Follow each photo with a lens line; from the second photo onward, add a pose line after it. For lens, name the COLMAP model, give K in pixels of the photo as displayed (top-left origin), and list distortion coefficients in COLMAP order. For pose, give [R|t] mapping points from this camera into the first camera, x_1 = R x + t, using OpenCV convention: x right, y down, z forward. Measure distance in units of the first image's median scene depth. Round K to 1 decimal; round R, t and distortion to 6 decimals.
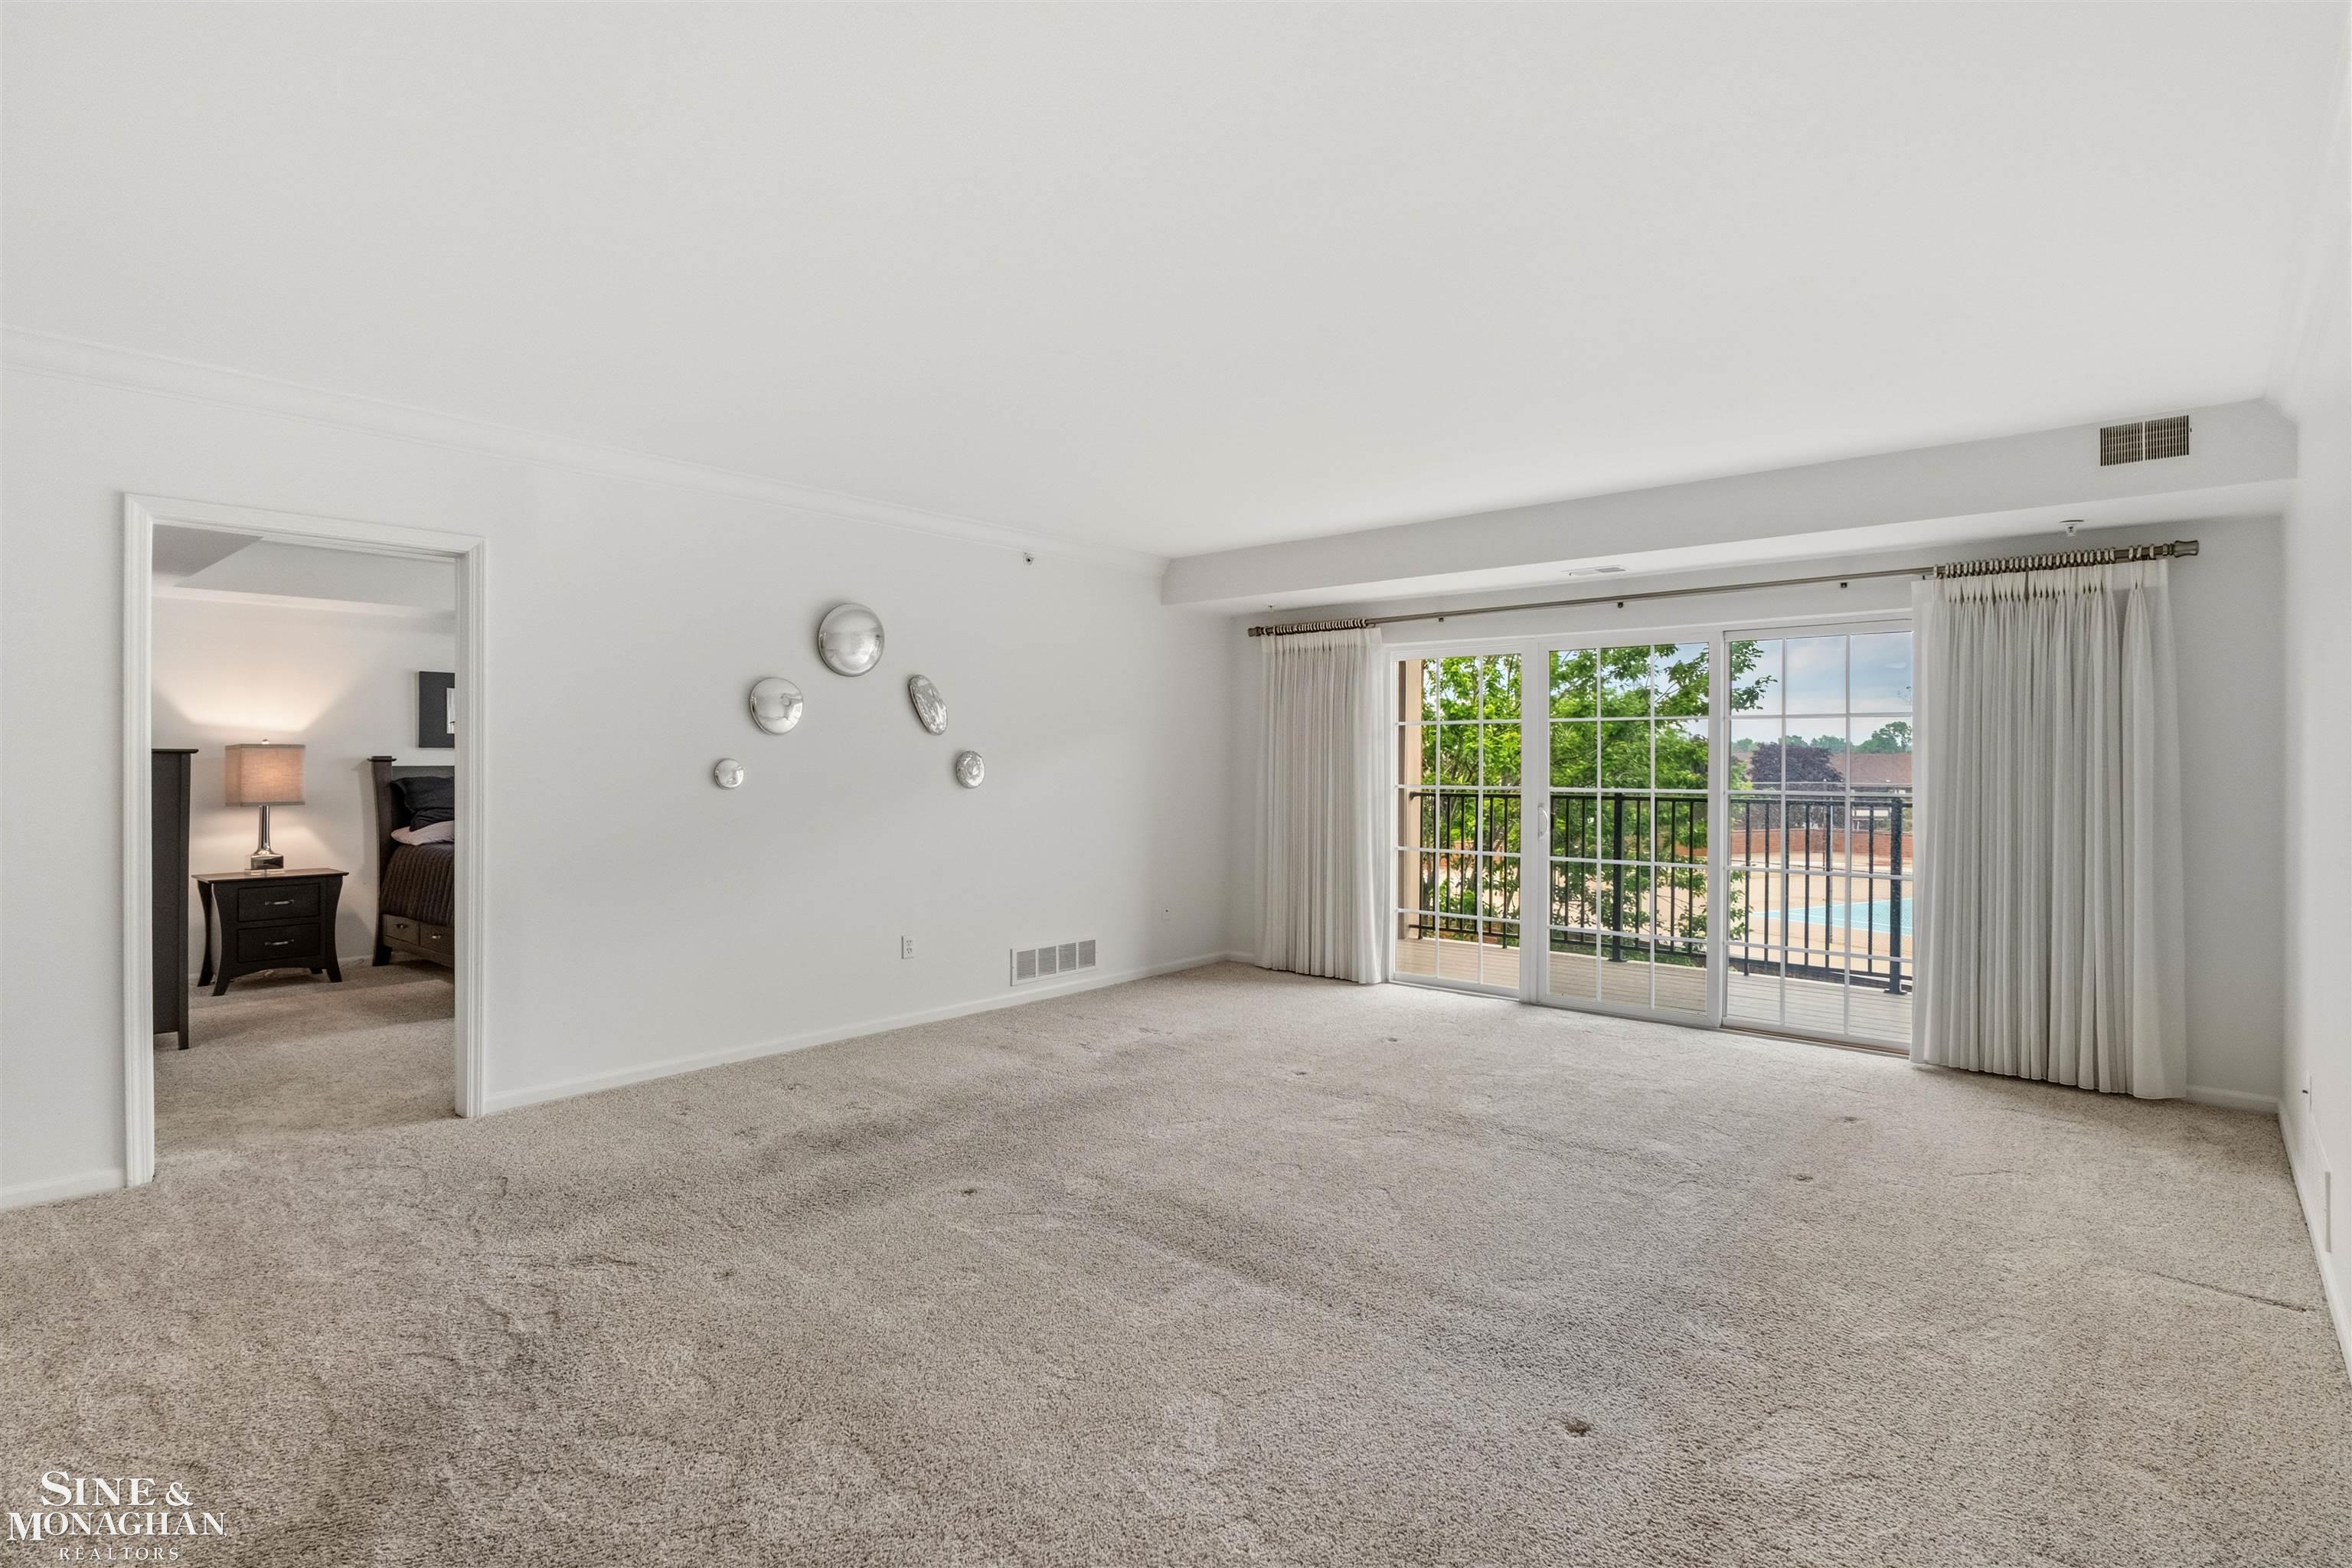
lens RADIAL K [[1175.2, 0, 1168.1], [0, 1175.2, 768.1], [0, 0, 1]] dist [0.005089, 0.000633]
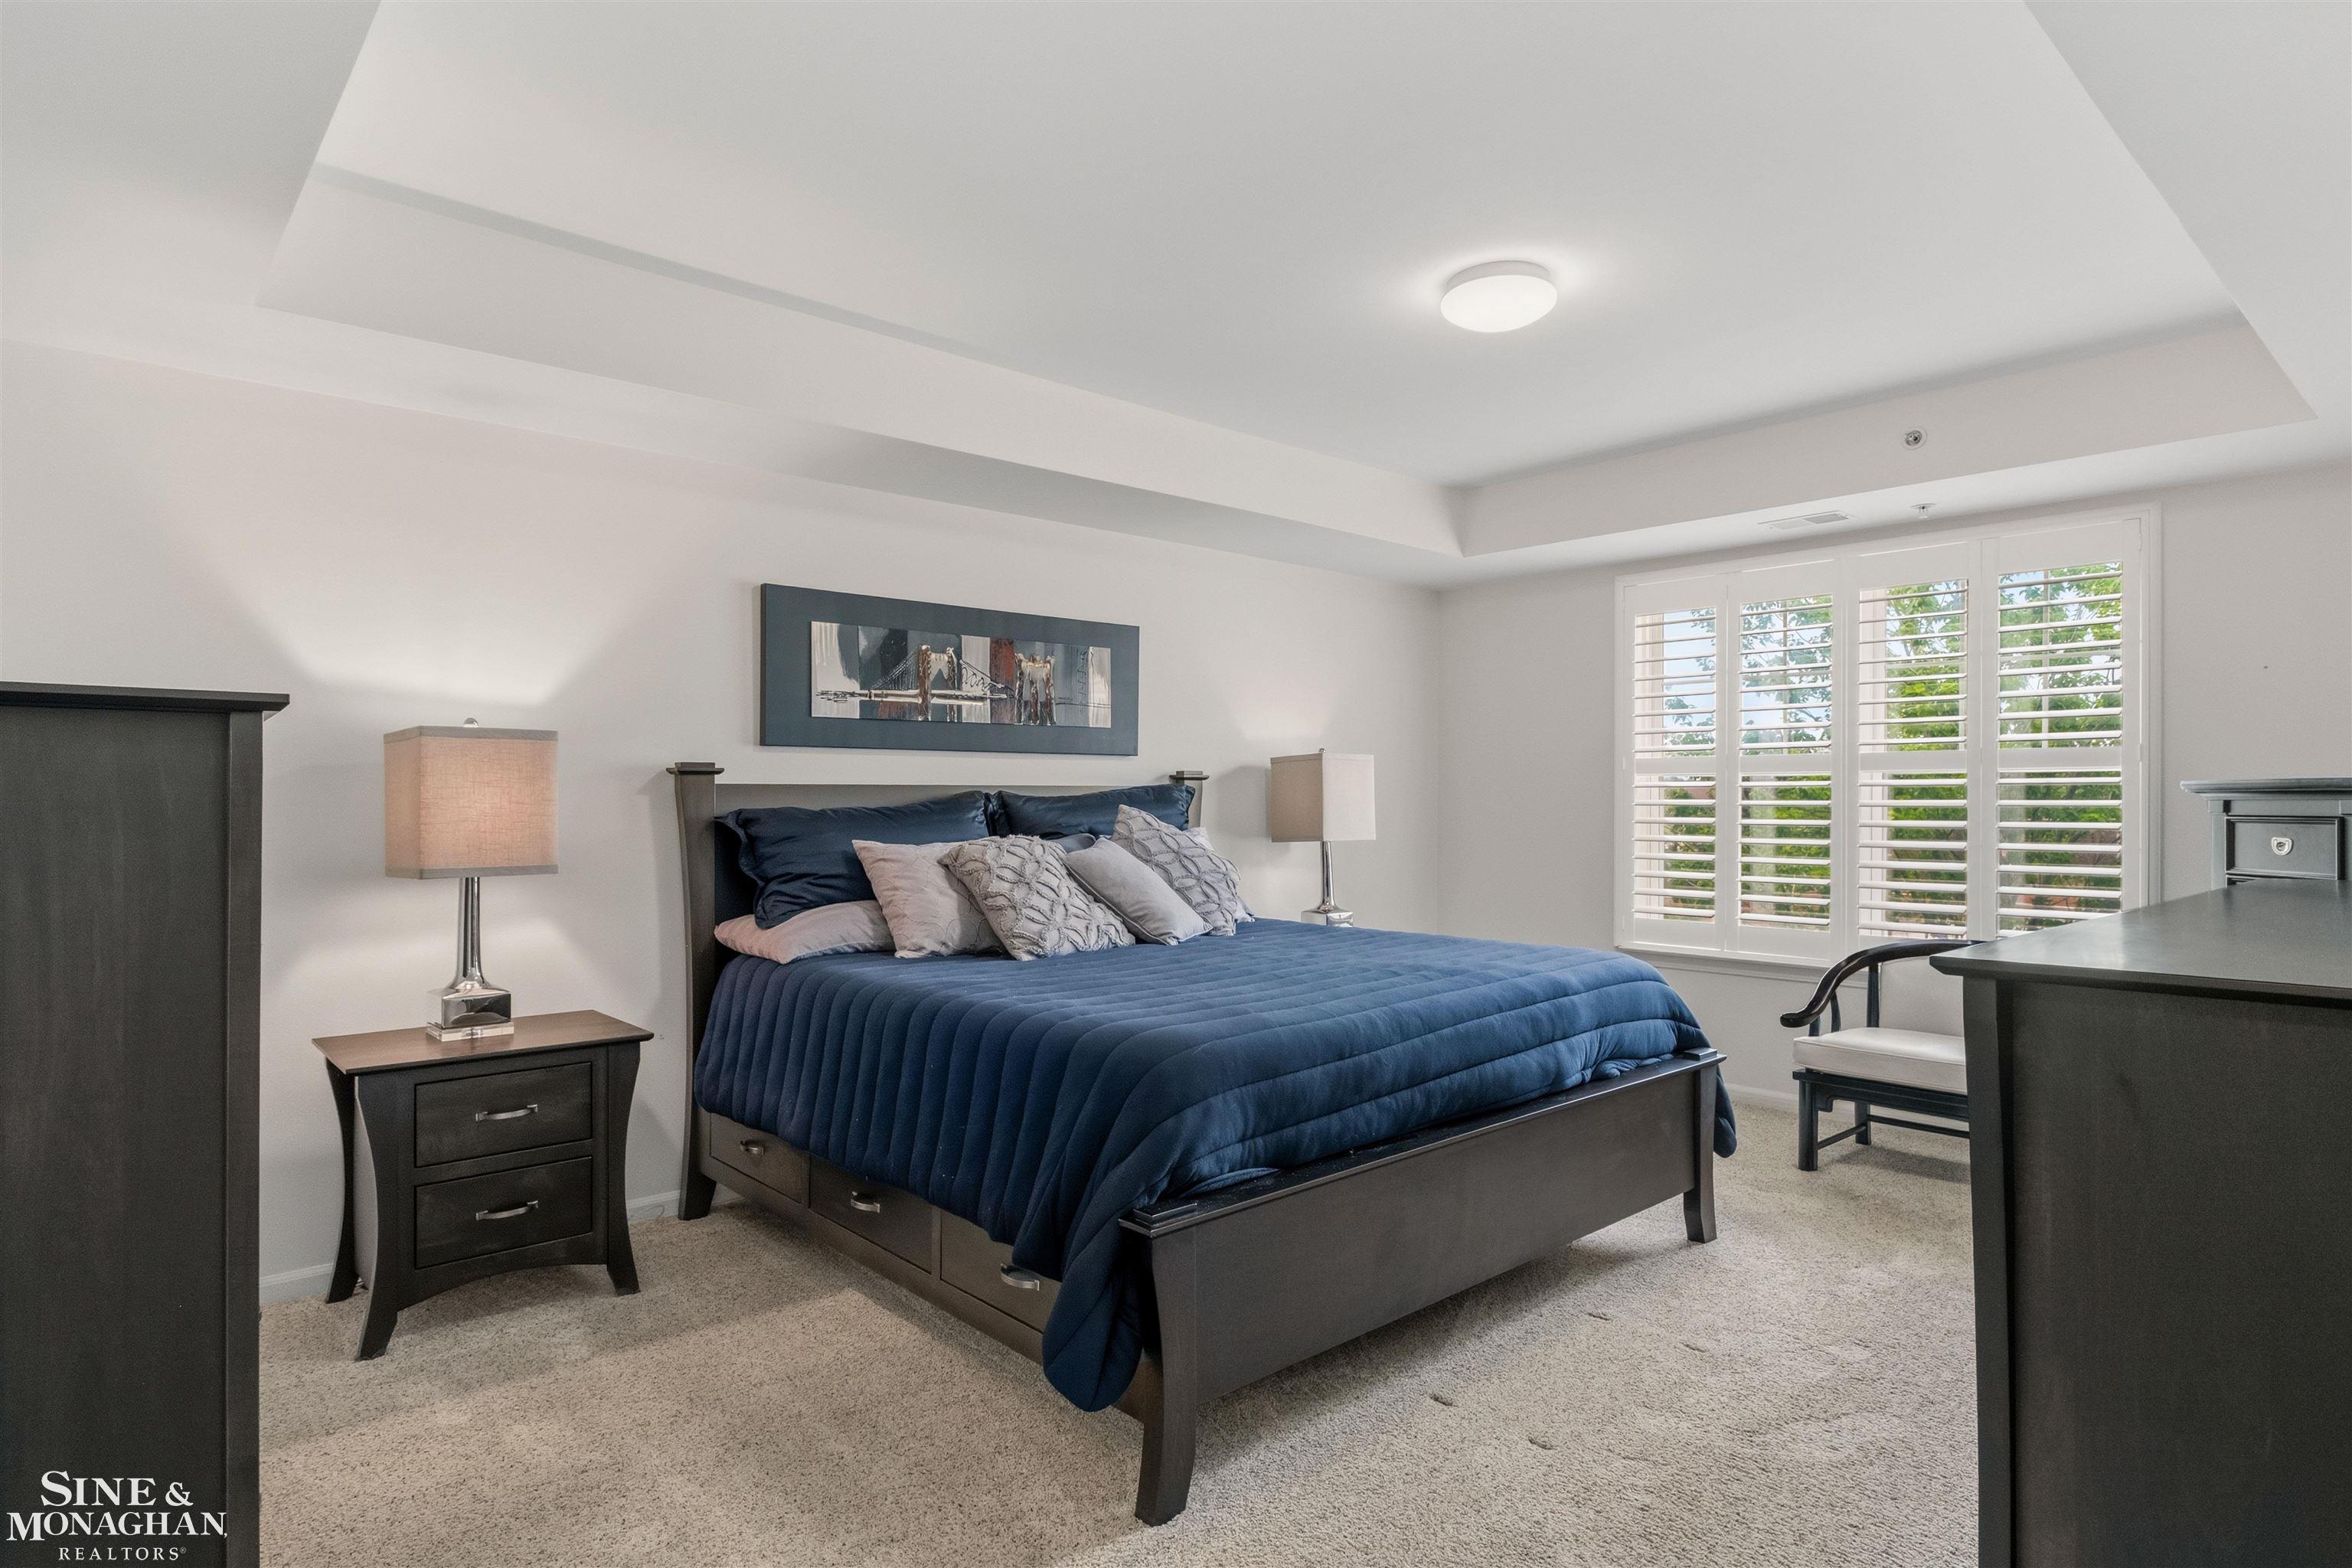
lens RADIAL K [[1273.7, 0, 1176.9], [0, 1273.7, 796.5], [0, 0, 1]] dist [0.003392, 0.000080]
pose [[0.992443, -0.009974, -0.122298, -0.439749], [0.009232, 0.999935, -0.006635, 0.008456], [0.122356, 0.005455, 0.992471, 0.553070]]
